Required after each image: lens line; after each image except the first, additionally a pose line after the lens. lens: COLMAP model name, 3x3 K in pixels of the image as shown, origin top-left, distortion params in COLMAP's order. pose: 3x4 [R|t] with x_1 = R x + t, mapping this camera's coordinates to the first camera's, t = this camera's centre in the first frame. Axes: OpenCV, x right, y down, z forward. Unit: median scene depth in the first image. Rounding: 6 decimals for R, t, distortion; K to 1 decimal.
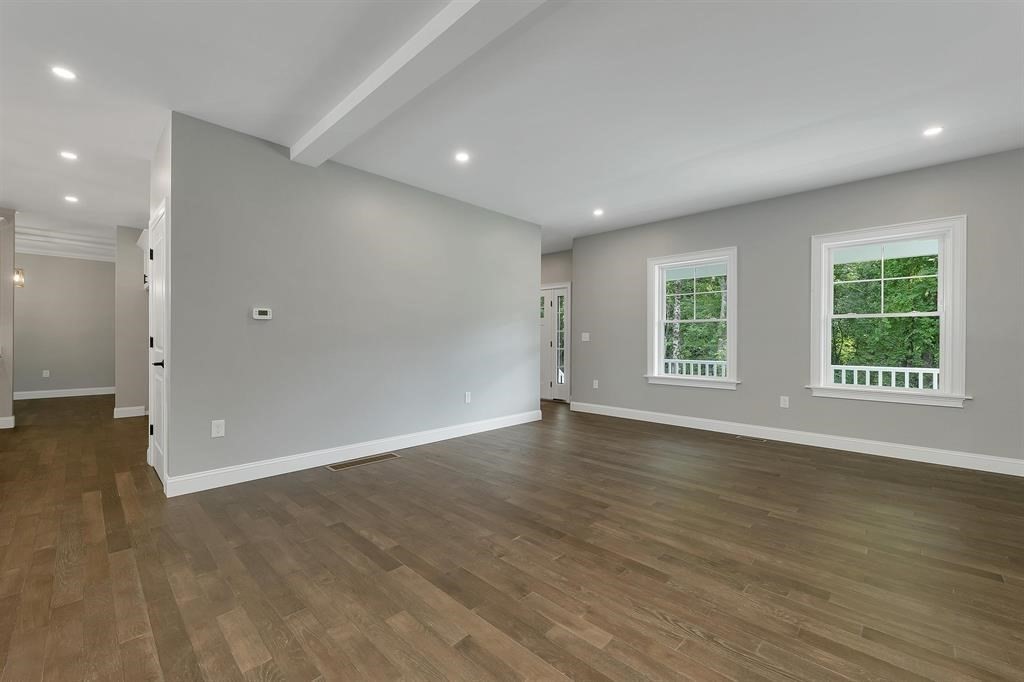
lens RADIAL K [[416.2, 0, 510.0], [0, 416.2, 347.0], [0, 0, 1]] dist [0.000258, -0.000201]
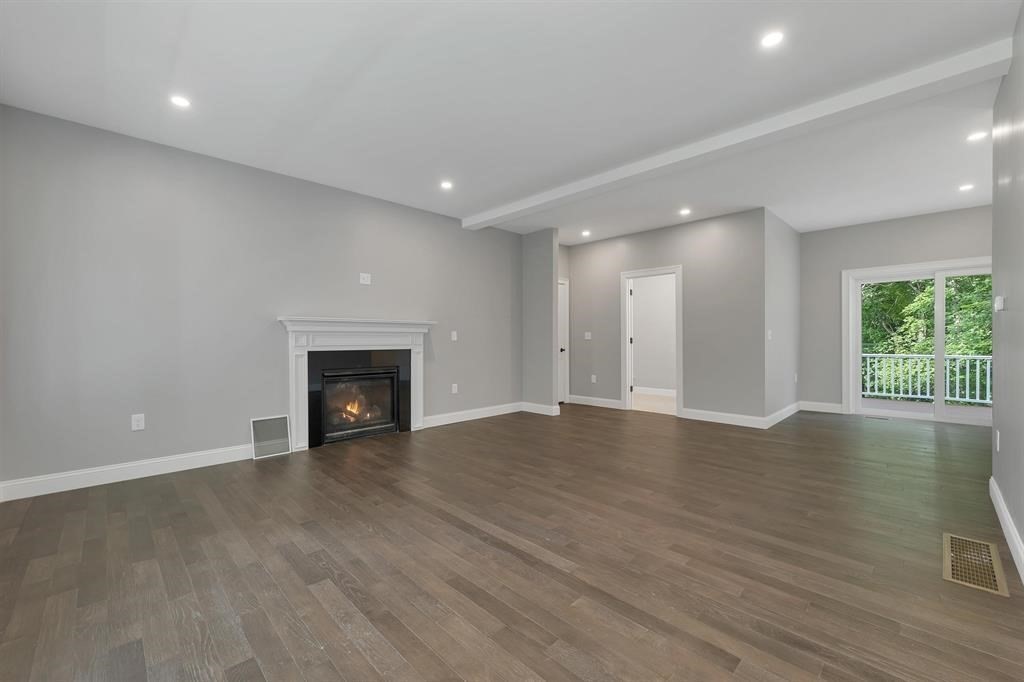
lens RADIAL K [[416.2, 0, 510.6], [0, 416.2, 344.0], [0, 0, 1]] dist [0.000258, -0.000201]
pose [[-0.999684, -0.000359, 0.025144, 0.347765], [0.000310, 0.999646, 0.026603, -0.031892], [-0.025145, 0.026602, -0.999330, 2.216490]]
